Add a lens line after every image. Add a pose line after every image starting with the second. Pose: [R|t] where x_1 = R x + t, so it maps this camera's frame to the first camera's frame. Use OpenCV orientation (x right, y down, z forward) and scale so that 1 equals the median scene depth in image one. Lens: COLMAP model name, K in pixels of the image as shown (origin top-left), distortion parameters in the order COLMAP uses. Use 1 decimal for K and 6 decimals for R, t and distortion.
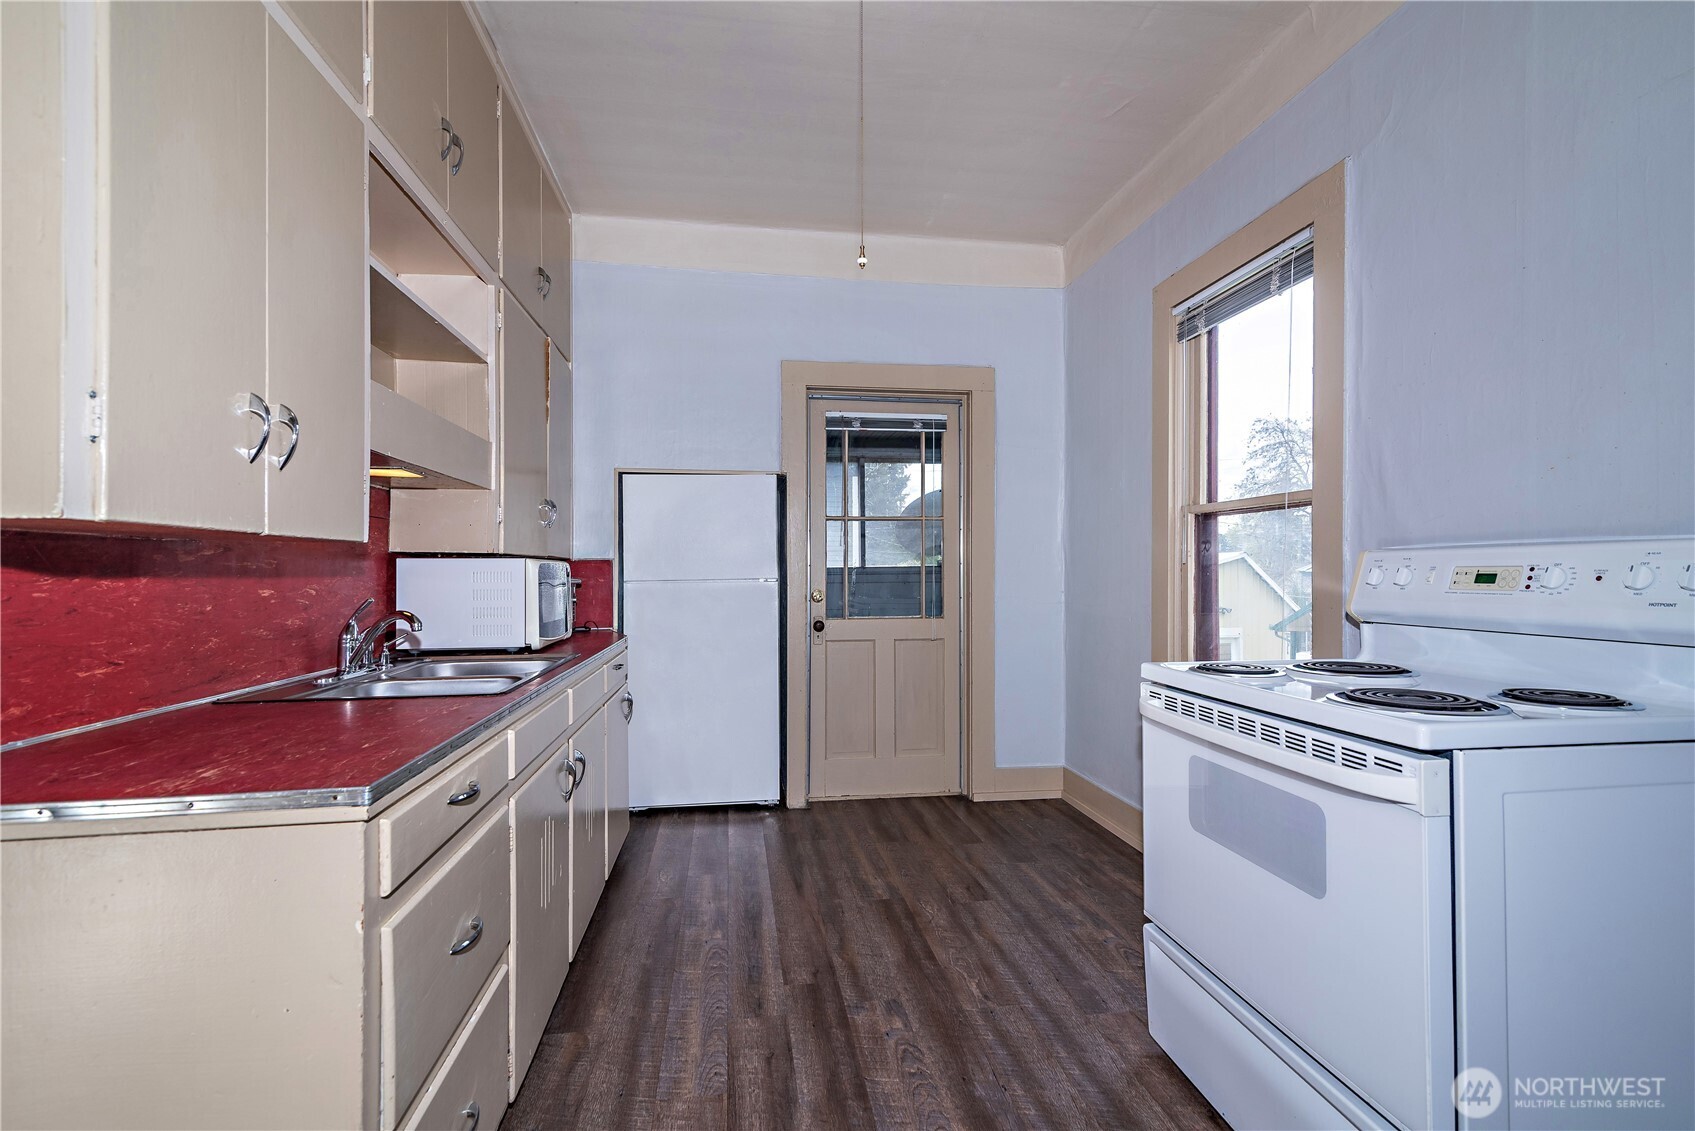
lens RADIAL K [[774.3, 0, 849.6], [0, 774.3, 566.8], [0, 0, 1]] dist [0.012661, -0.000463]
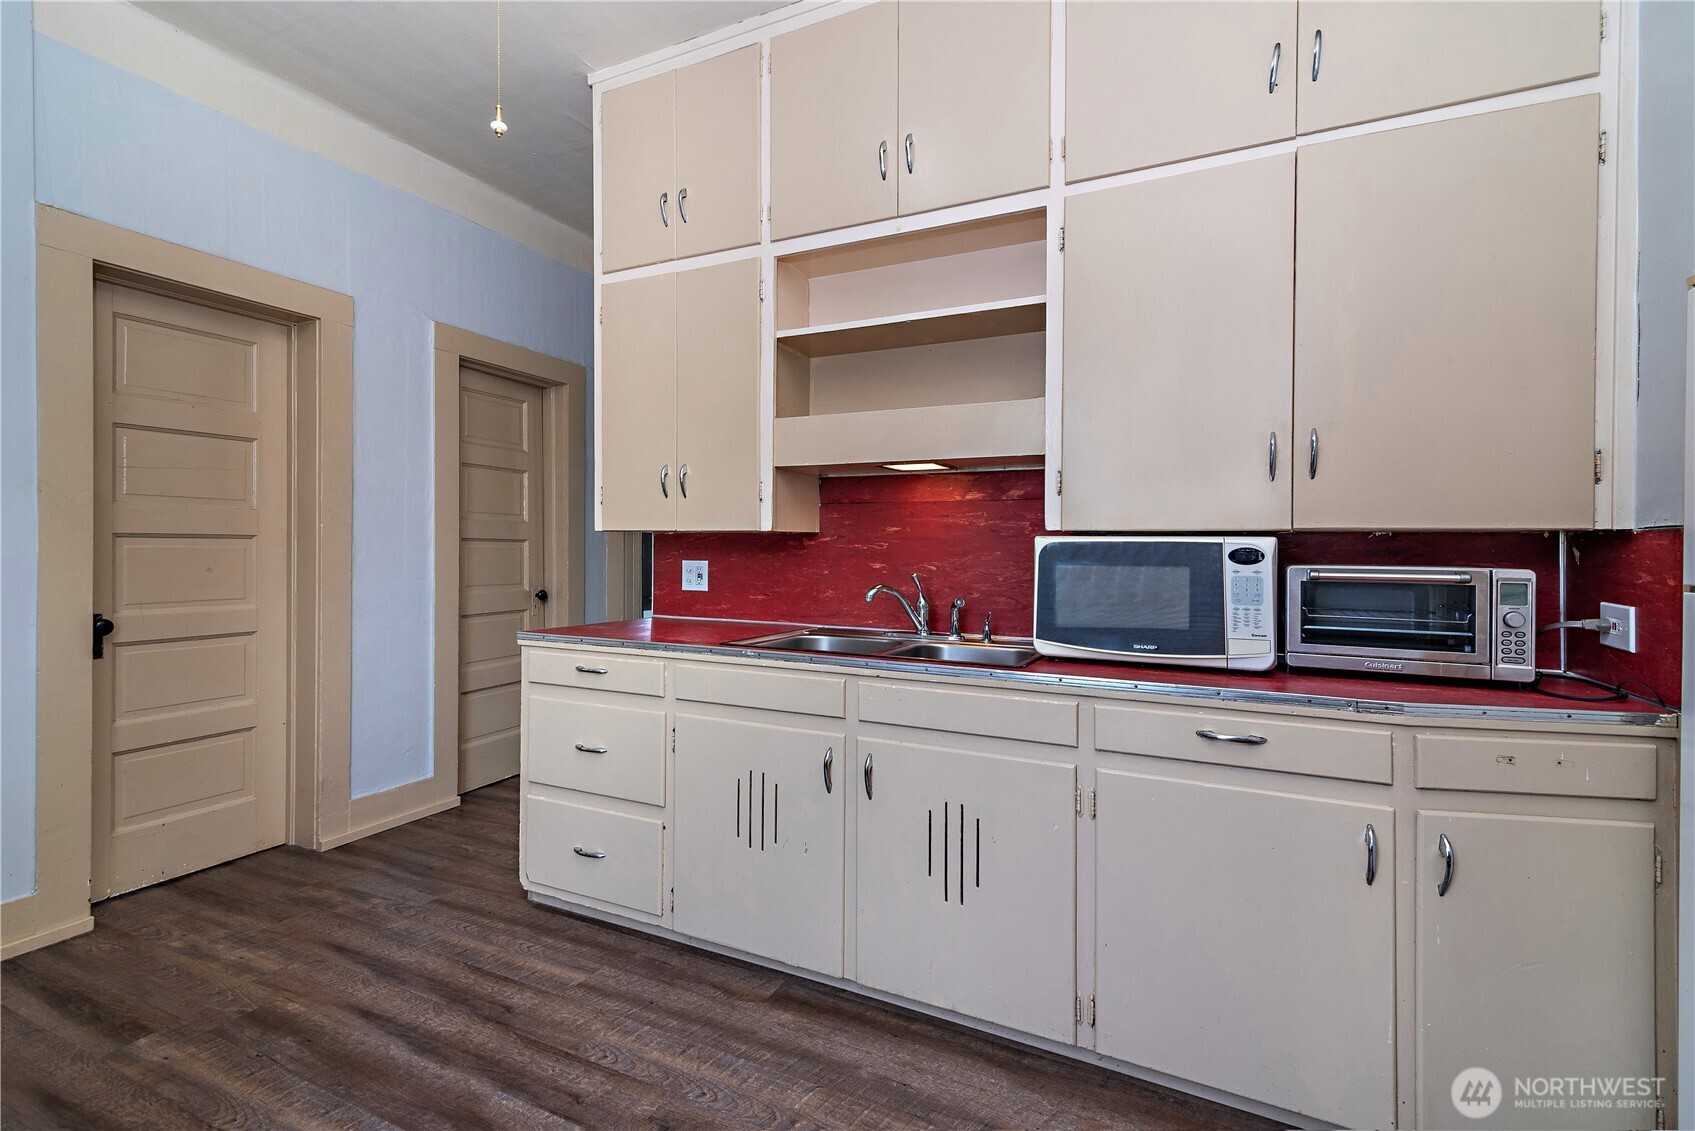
lens RADIAL K [[774.3, 0, 865.9], [0, 774.3, 563.6], [0, 0, 1]] dist [0.012661, -0.000463]
pose [[-0.564638, 0.006624, -0.825312, 0.312692], [-0.005737, 0.999912, 0.011950, 0.008927], [0.825319, 0.011482, -0.564551, 1.258371]]
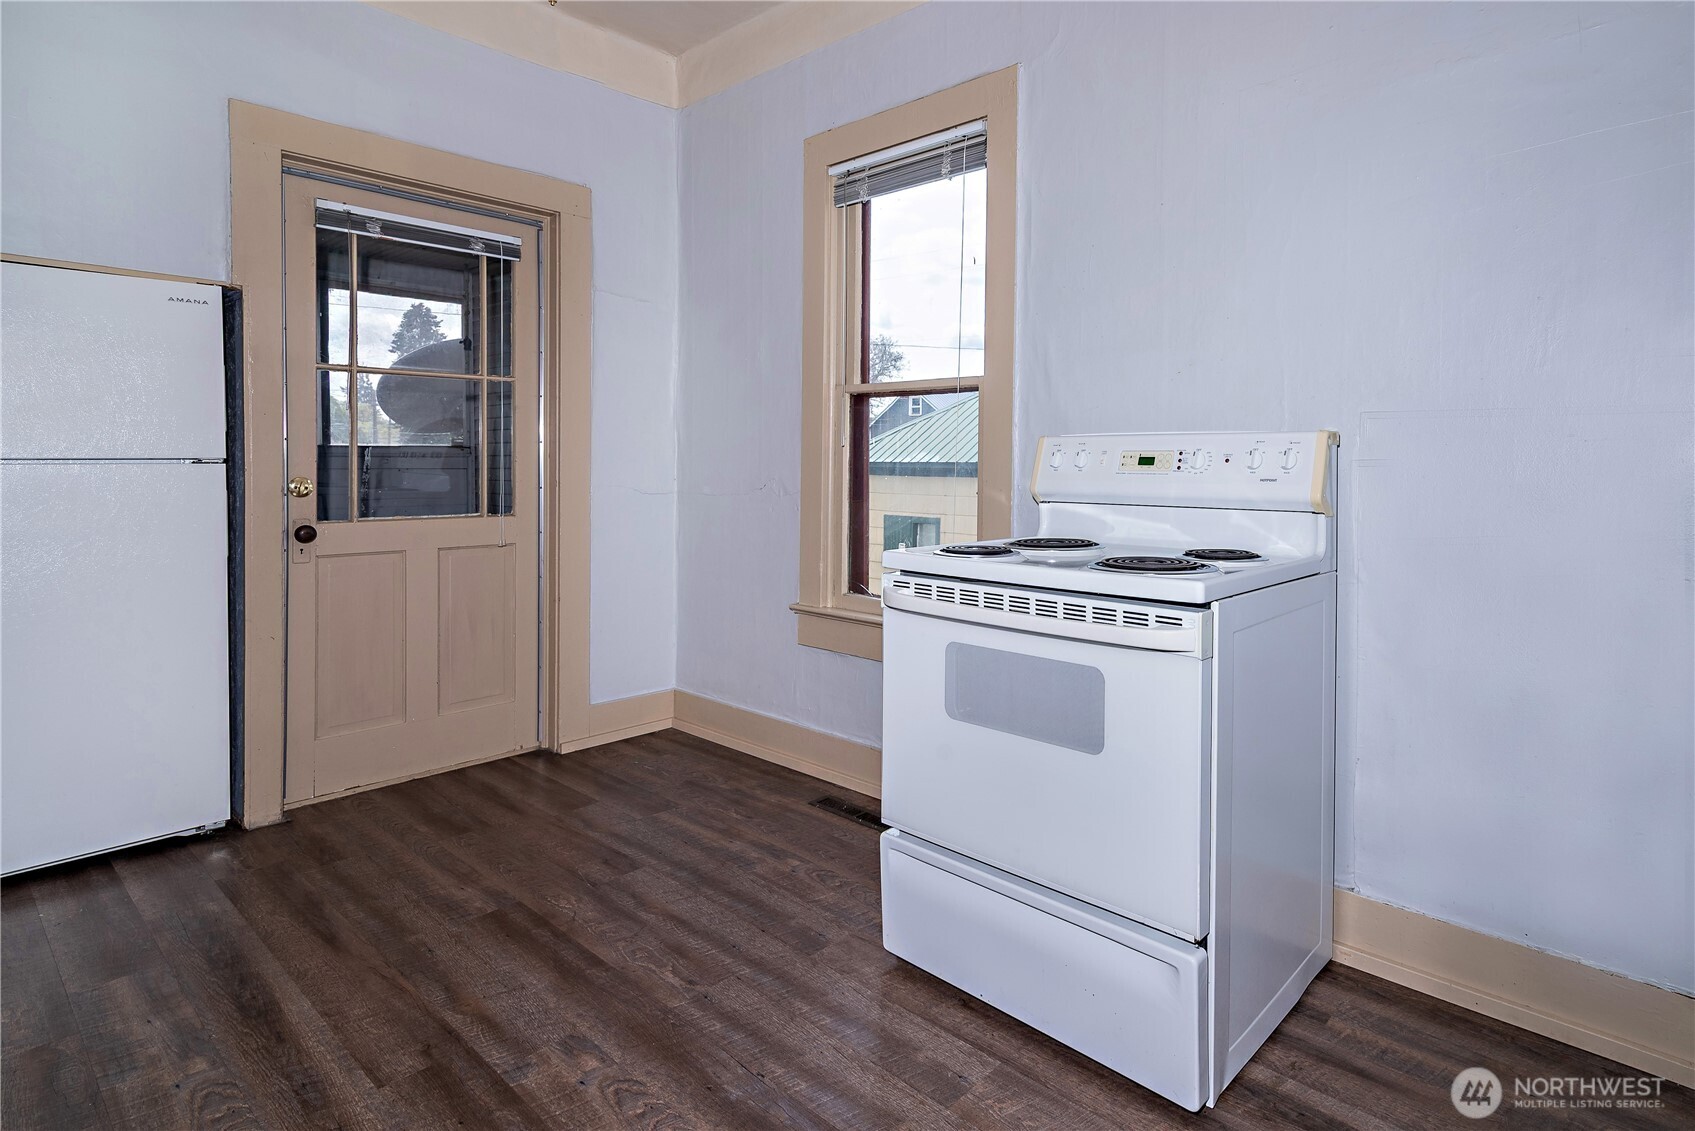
lens RADIAL K [[887.2, 0, 998.6], [0, 887.2, 479.2], [0, 0, 1]] dist [0.018788, -0.004362]
pose [[0.737752, -0.004090, 0.675060, -0.172164], [-0.013855, 0.999679, 0.021200, 0.011029], [-0.674930, -0.024993, 0.737458, 0.101918]]
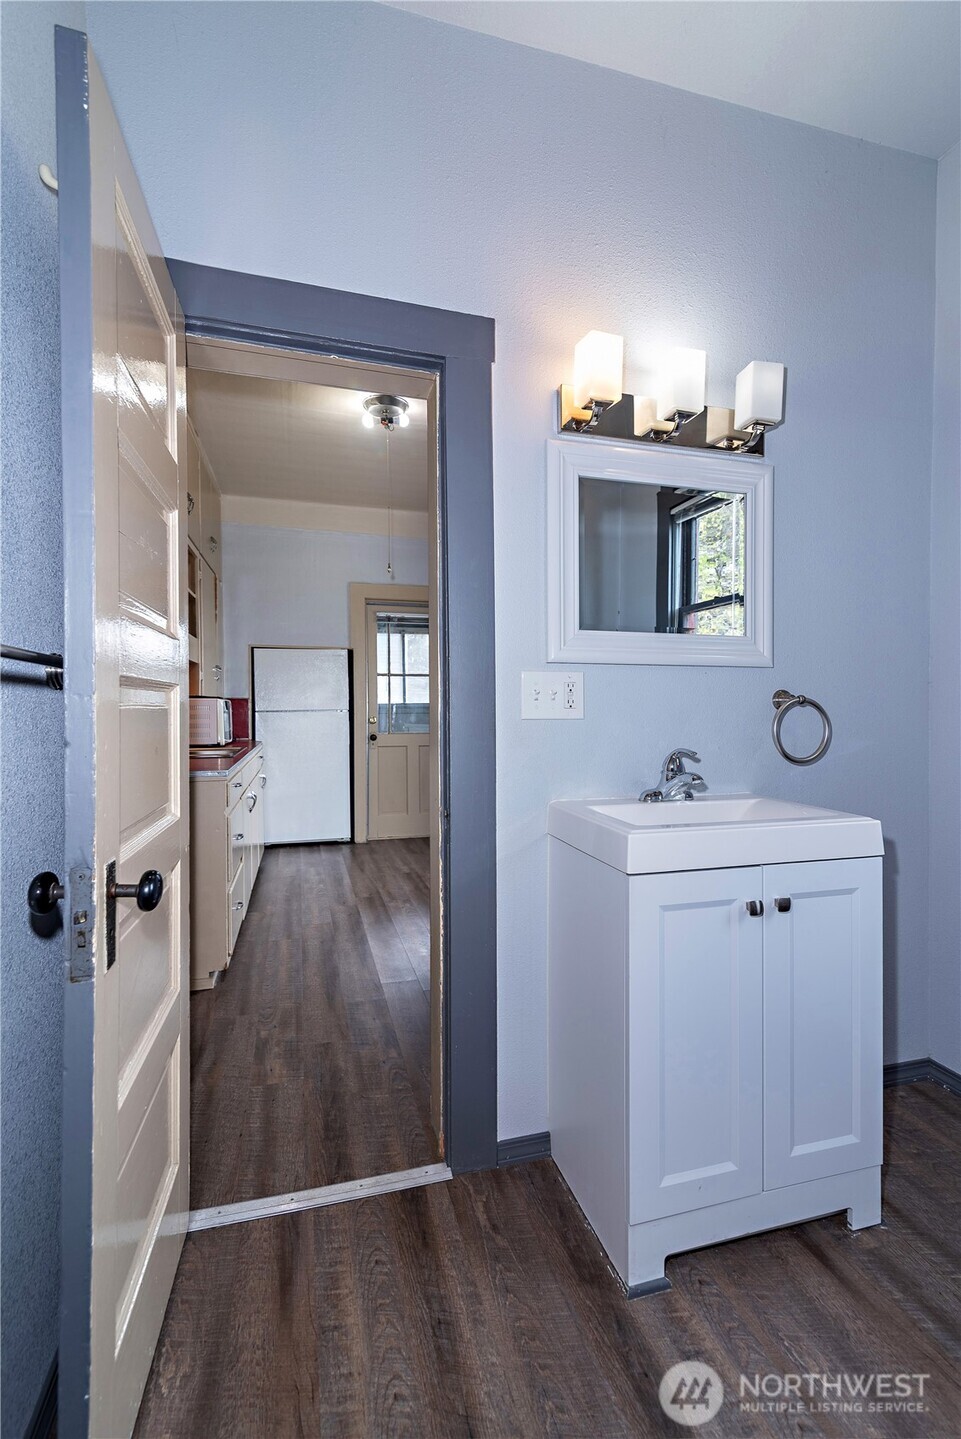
lens RADIAL K [[657.4, 0, 513.4], [0, 657.4, 724.5], [0, 0, 1]] dist [0.012661, -0.000463]
pose [[0.986635, -0.003247, 0.162911, 0.042527], [-0.001611, 0.999558, 0.029679, 0.005469], [-0.162936, -0.029545, 0.986194, -0.711112]]
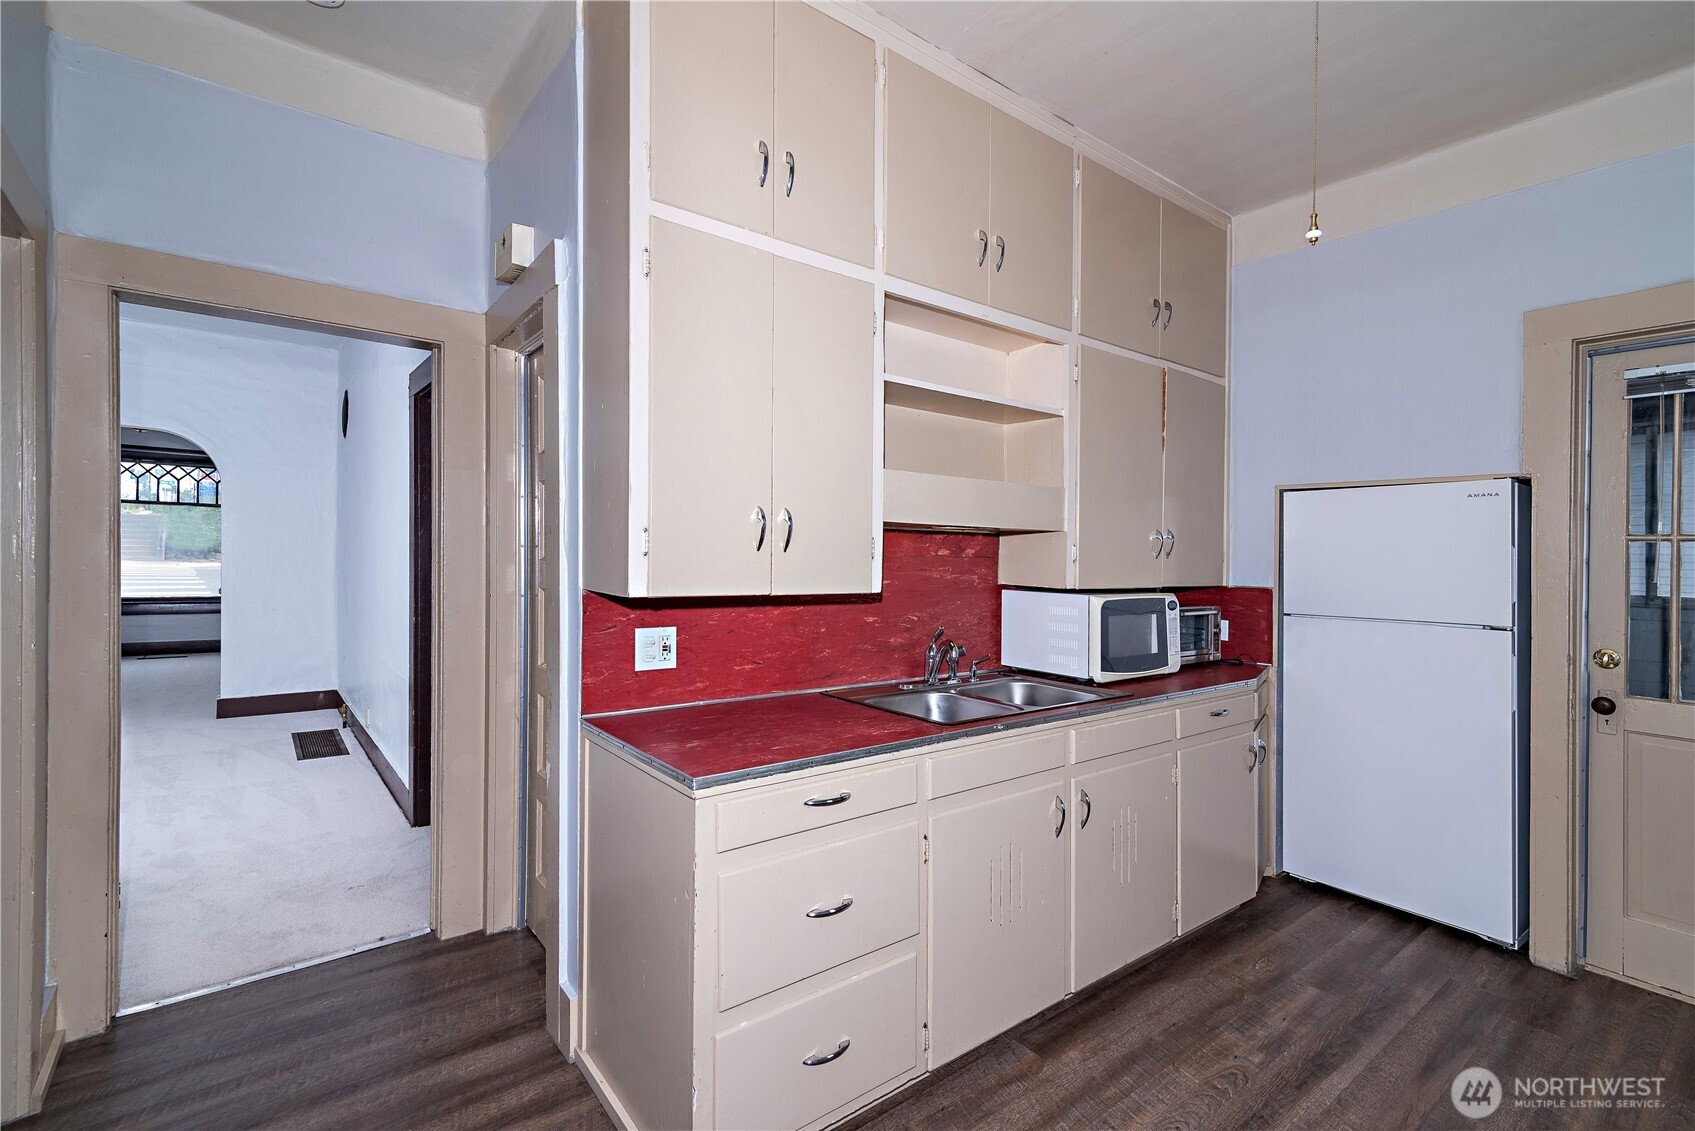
lens RADIAL K [[774.3, 0, 841.8], [0, 774.3, 557.0], [0, 0, 1]] dist [0.012661, -0.000463]
pose [[0.487514, 0.015825, -0.872971, 0.322723], [-0.014199, 0.999847, 0.010196, -0.066124], [0.872999, 0.007425, 0.487665, 0.183797]]
